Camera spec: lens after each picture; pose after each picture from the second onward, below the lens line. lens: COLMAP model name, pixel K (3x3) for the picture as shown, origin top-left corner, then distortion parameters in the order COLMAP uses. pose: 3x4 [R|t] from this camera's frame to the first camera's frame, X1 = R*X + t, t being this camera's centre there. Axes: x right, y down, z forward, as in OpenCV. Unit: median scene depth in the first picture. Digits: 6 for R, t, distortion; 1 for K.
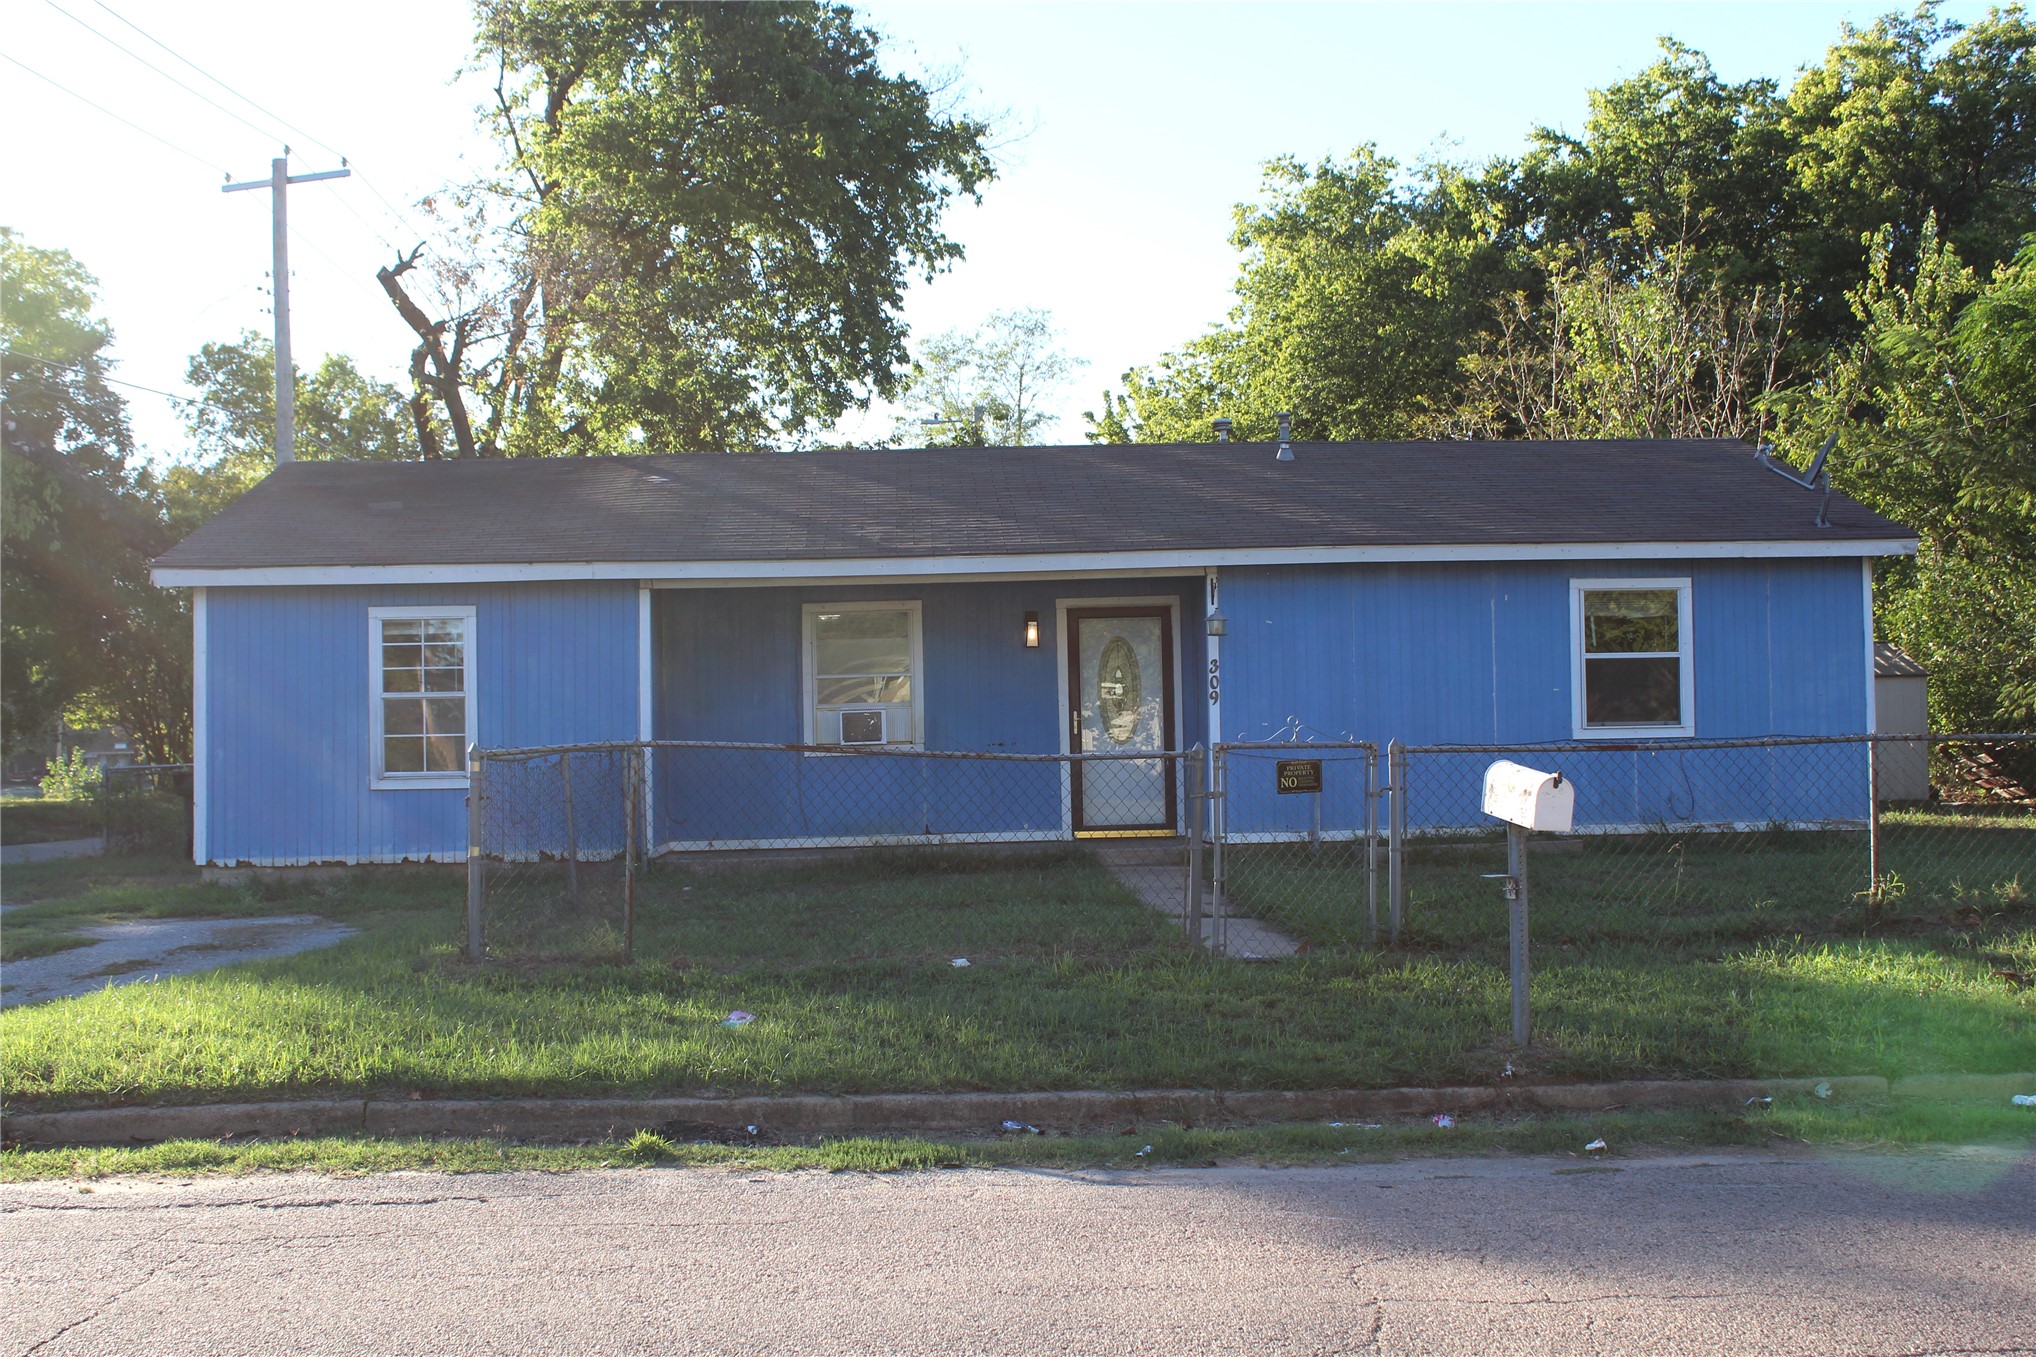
lens RADIAL K [[2303.2, 0, 1018.0], [0, 2303.2, 678.5], [0, 0, 1]] dist [-0.064099, 0.020677]
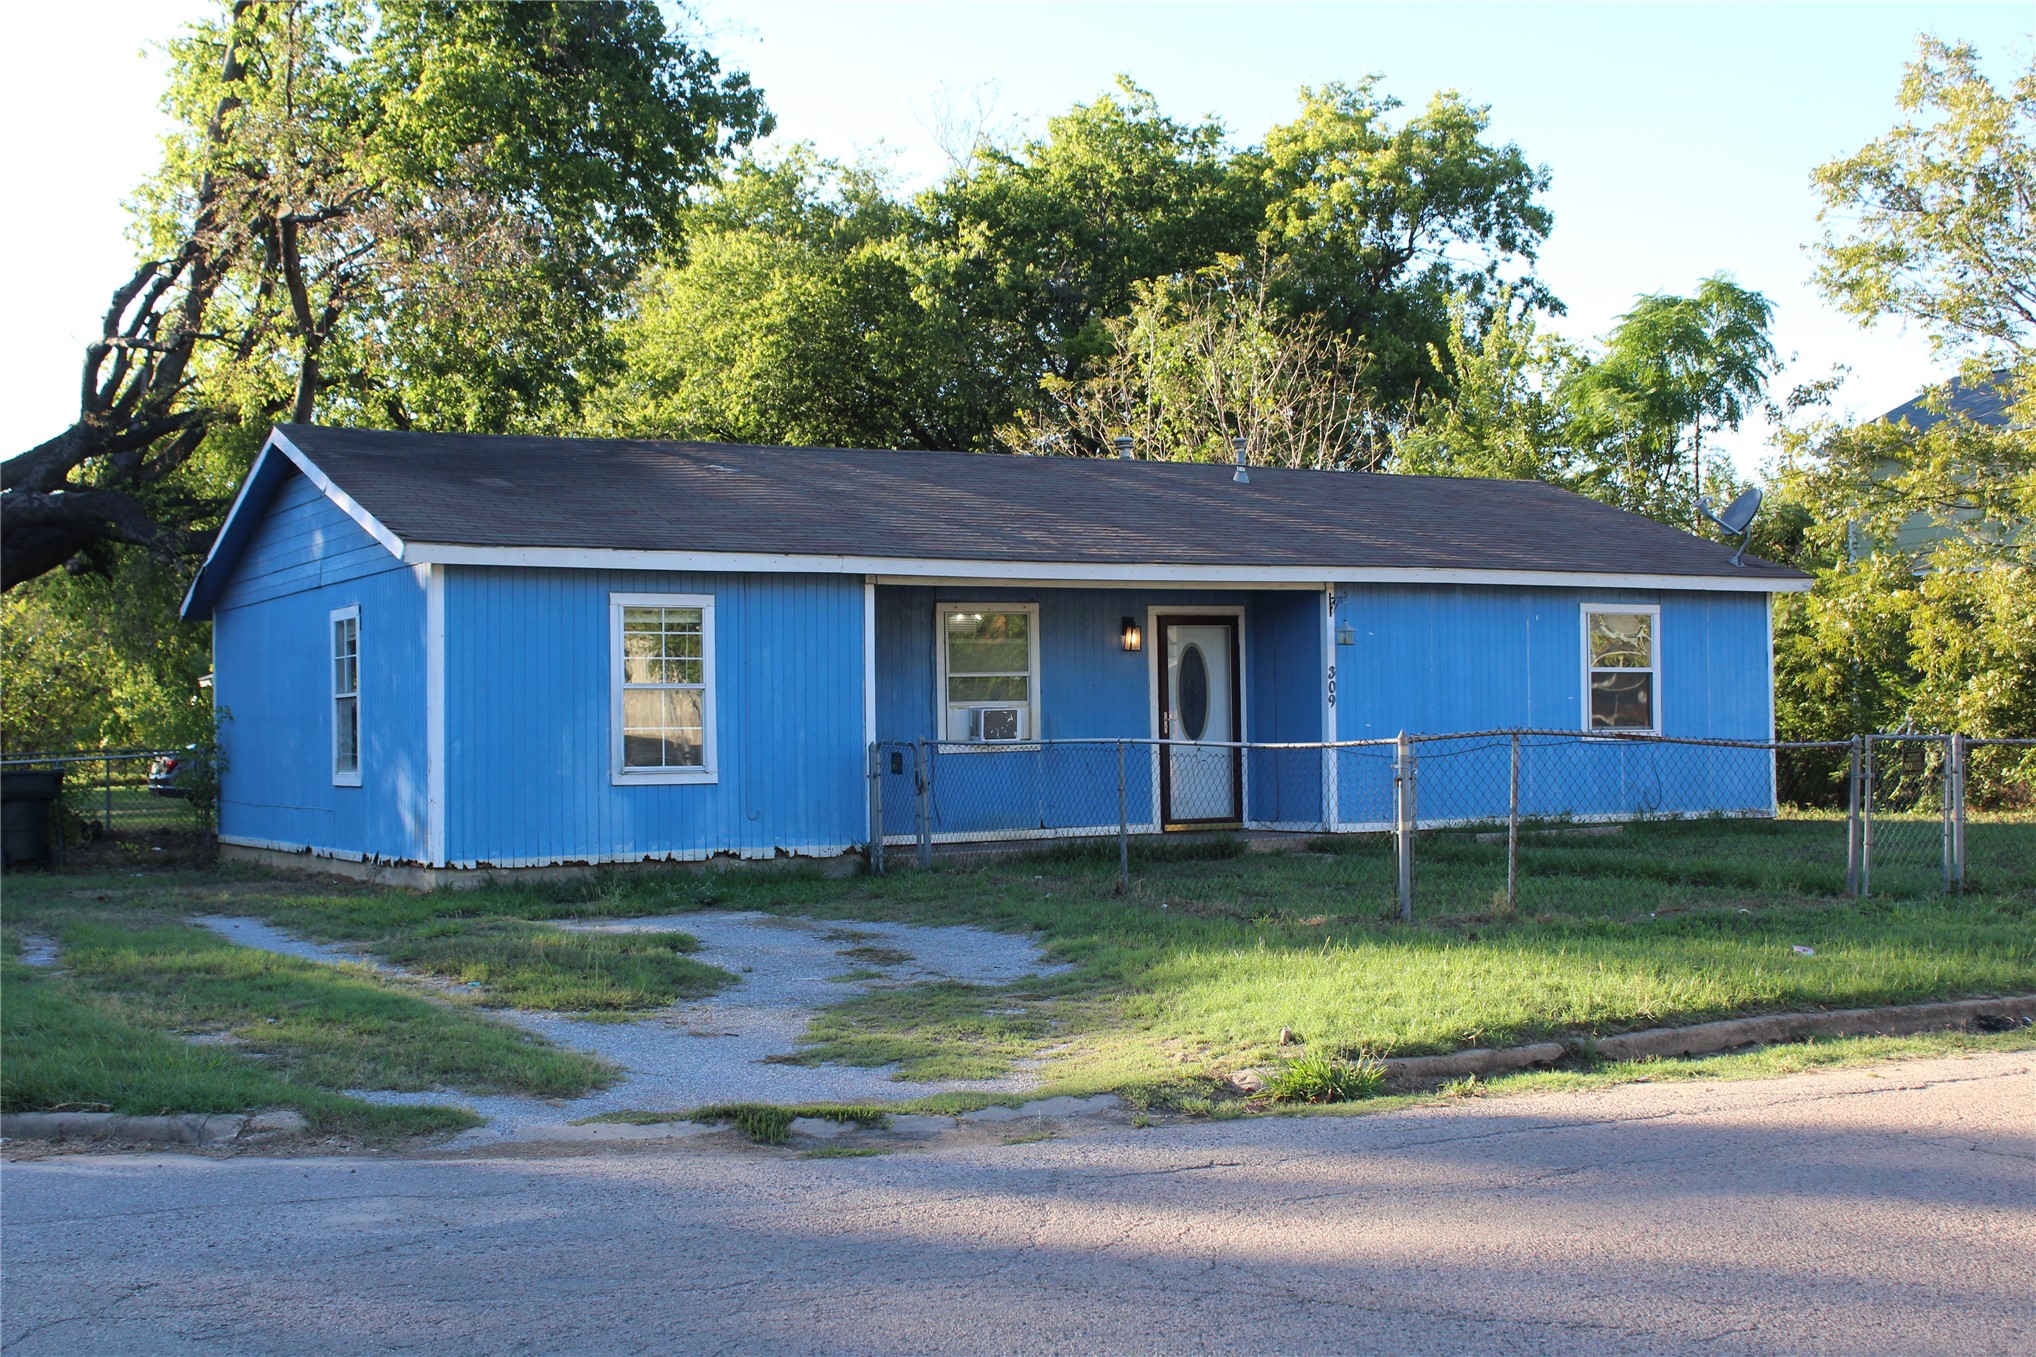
lens RADIAL K [[2577.5, 0, 1018.0], [0, 2577.5, 678.5], [0, 0, 1]] dist [-0.058261, 0.013322]
pose [[0.884902, 0.017524, 0.465447, -0.592002], [-0.014330, 0.999843, -0.010401, 0.012172], [-0.465557, 0.002534, 0.885014, -0.021945]]
